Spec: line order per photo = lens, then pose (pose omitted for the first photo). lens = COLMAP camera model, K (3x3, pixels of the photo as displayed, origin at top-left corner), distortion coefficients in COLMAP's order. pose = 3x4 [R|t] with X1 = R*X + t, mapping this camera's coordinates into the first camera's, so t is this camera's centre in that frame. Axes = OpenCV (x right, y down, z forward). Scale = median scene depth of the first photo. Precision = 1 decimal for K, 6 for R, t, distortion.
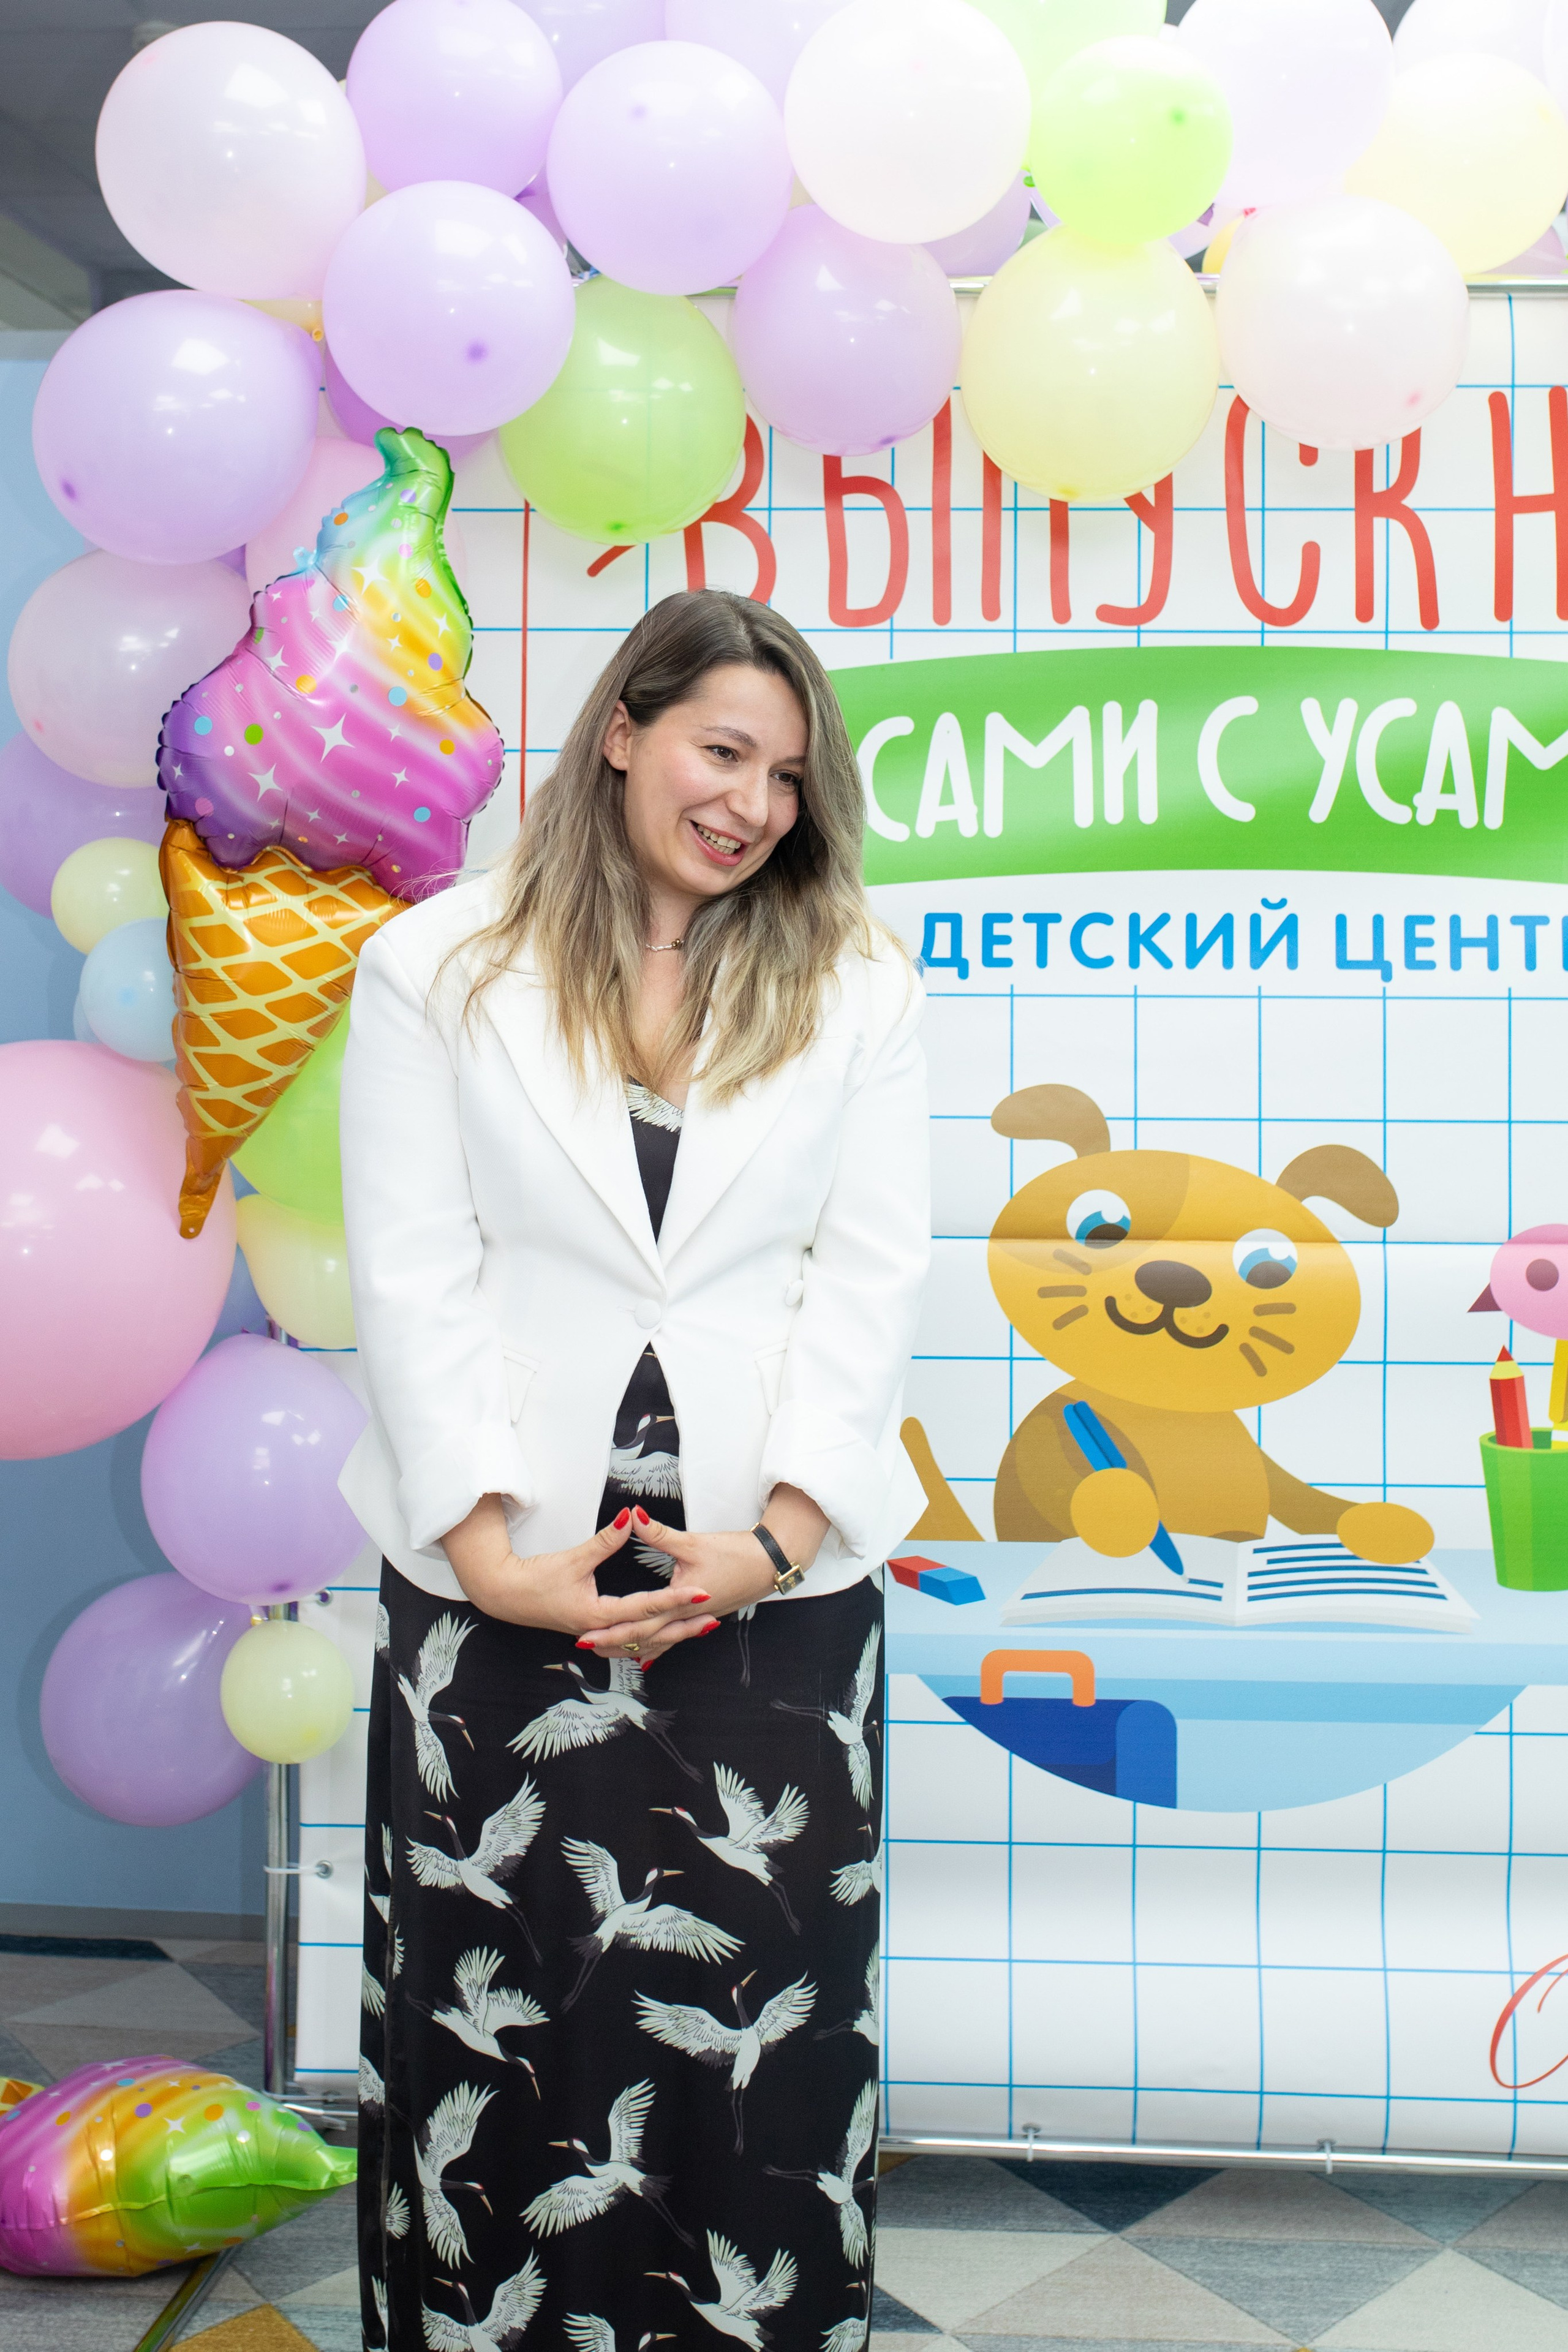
lens RADIAL K [[3334.4, 0, 716.0], [0, 3334.4, 846.0], [0, 0, 1]] dist [-0.068663, 0.102700]
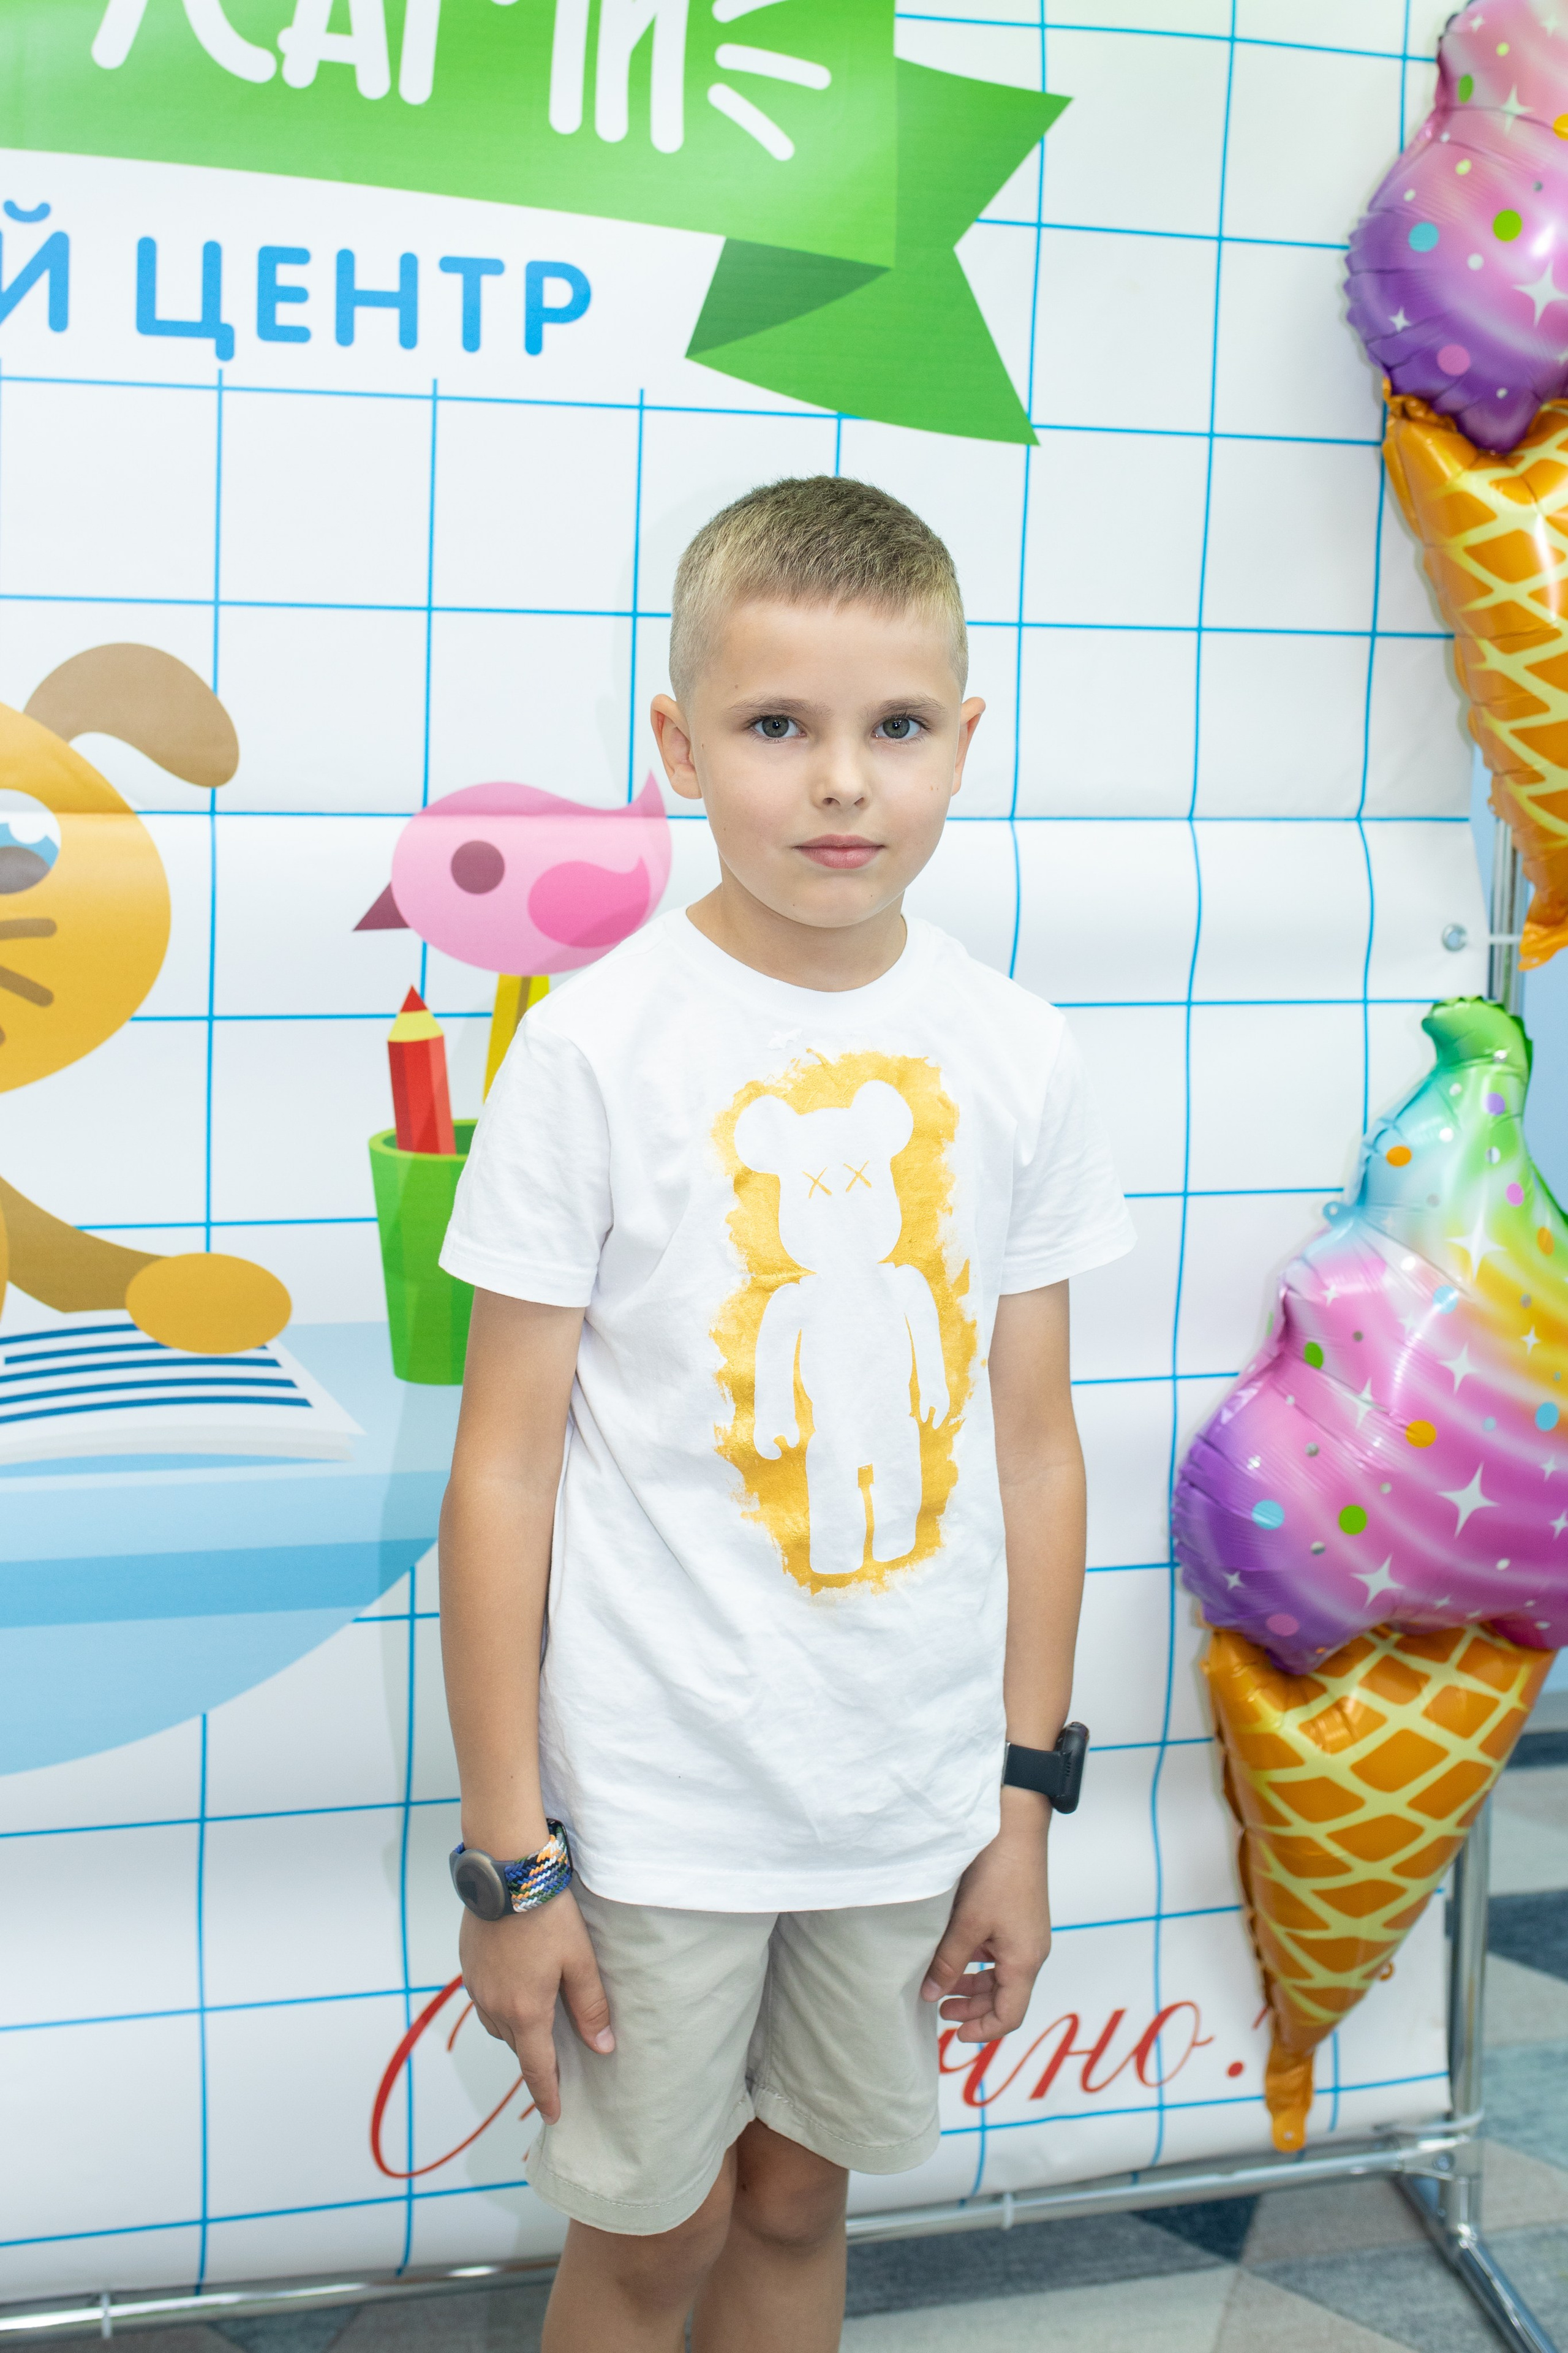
lens RADIAL K [[3025.6, 0, 779.3], [0, 3025.6, 830.0], [0, 0, 1]] dist [-0.066927, 0.112566]
pose [[0.935307, -0.004658, 0.353806, 0.107093], [-0.038344, 0.992691, 0.114434, 0.058096], [-0.351753, -0.120597, 0.928292, 0.475356]]
